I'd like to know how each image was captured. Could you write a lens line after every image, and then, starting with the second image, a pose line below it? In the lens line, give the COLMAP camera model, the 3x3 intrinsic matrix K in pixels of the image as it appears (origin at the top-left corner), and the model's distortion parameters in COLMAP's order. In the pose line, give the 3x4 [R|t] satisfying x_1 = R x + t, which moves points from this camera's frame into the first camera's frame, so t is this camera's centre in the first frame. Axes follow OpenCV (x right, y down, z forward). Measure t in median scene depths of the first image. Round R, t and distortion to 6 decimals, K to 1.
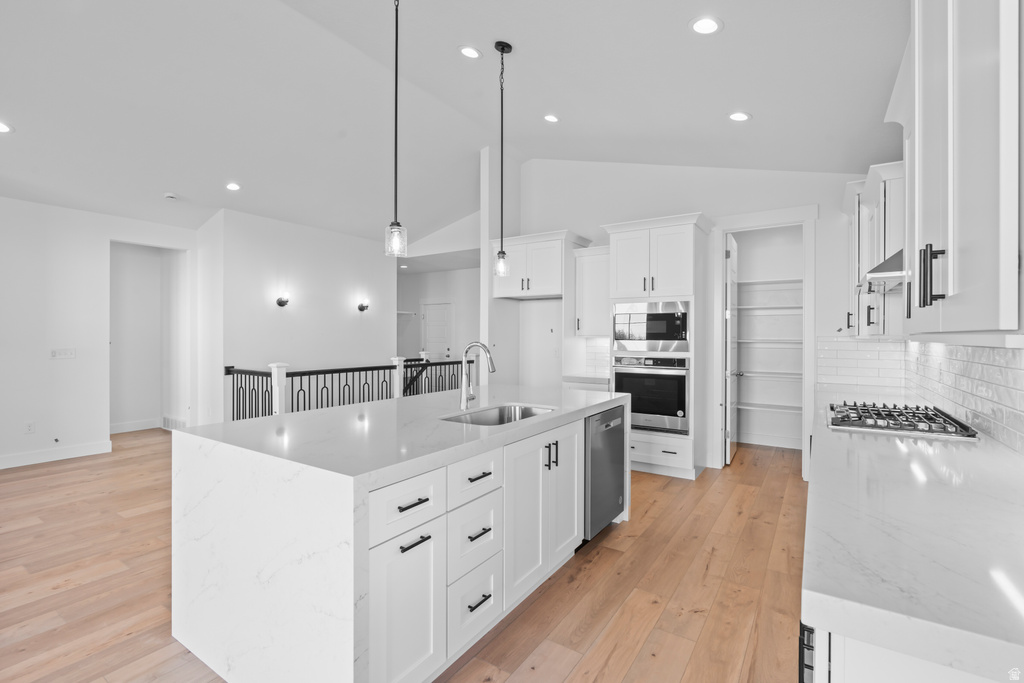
lens RADIAL K [[464.0, 0, 519.1], [0, 464.0, 336.0], [0, 0, 1]] dist [-0.016394, 0.004812]
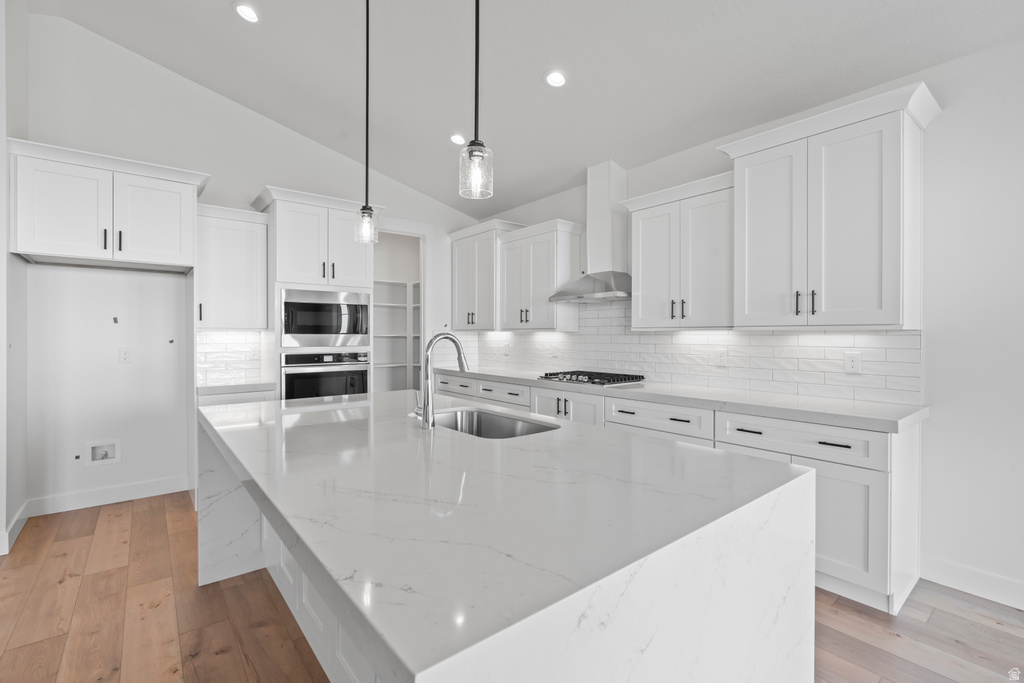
lens RADIAL K [[464.0, 0, 513.0], [0, 464.0, 331.8], [0, 0, 1]] dist [-0.016394, 0.004812]
pose [[0.306082, 0.002885, 0.952001, -0.470035], [0.000376, 0.999995, -0.003152, 0.008267], [-0.952005, 0.001323, 0.306079, 0.413000]]
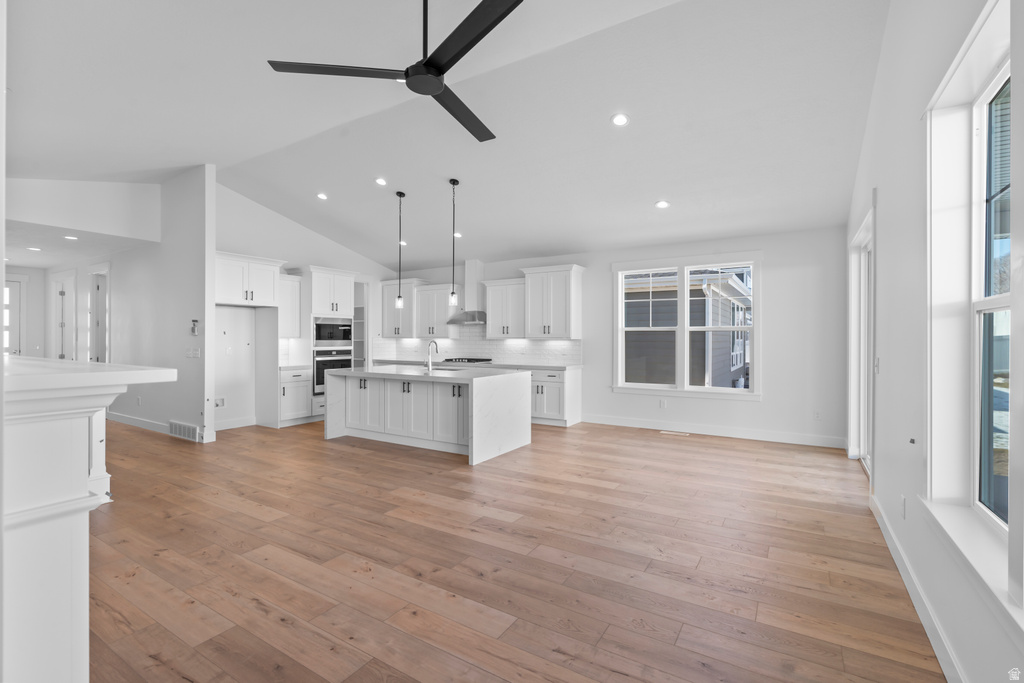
lens RADIAL K [[464.0, 0, 514.4], [0, 464.0, 339.3], [0, 0, 1]] dist [-0.016394, 0.004812]
pose [[-0.028530, -0.007109, 0.999568, -1.497846], [-0.001654, 0.999974, 0.007065, -0.007289], [-0.999592, -0.001451, -0.028541, 0.405412]]
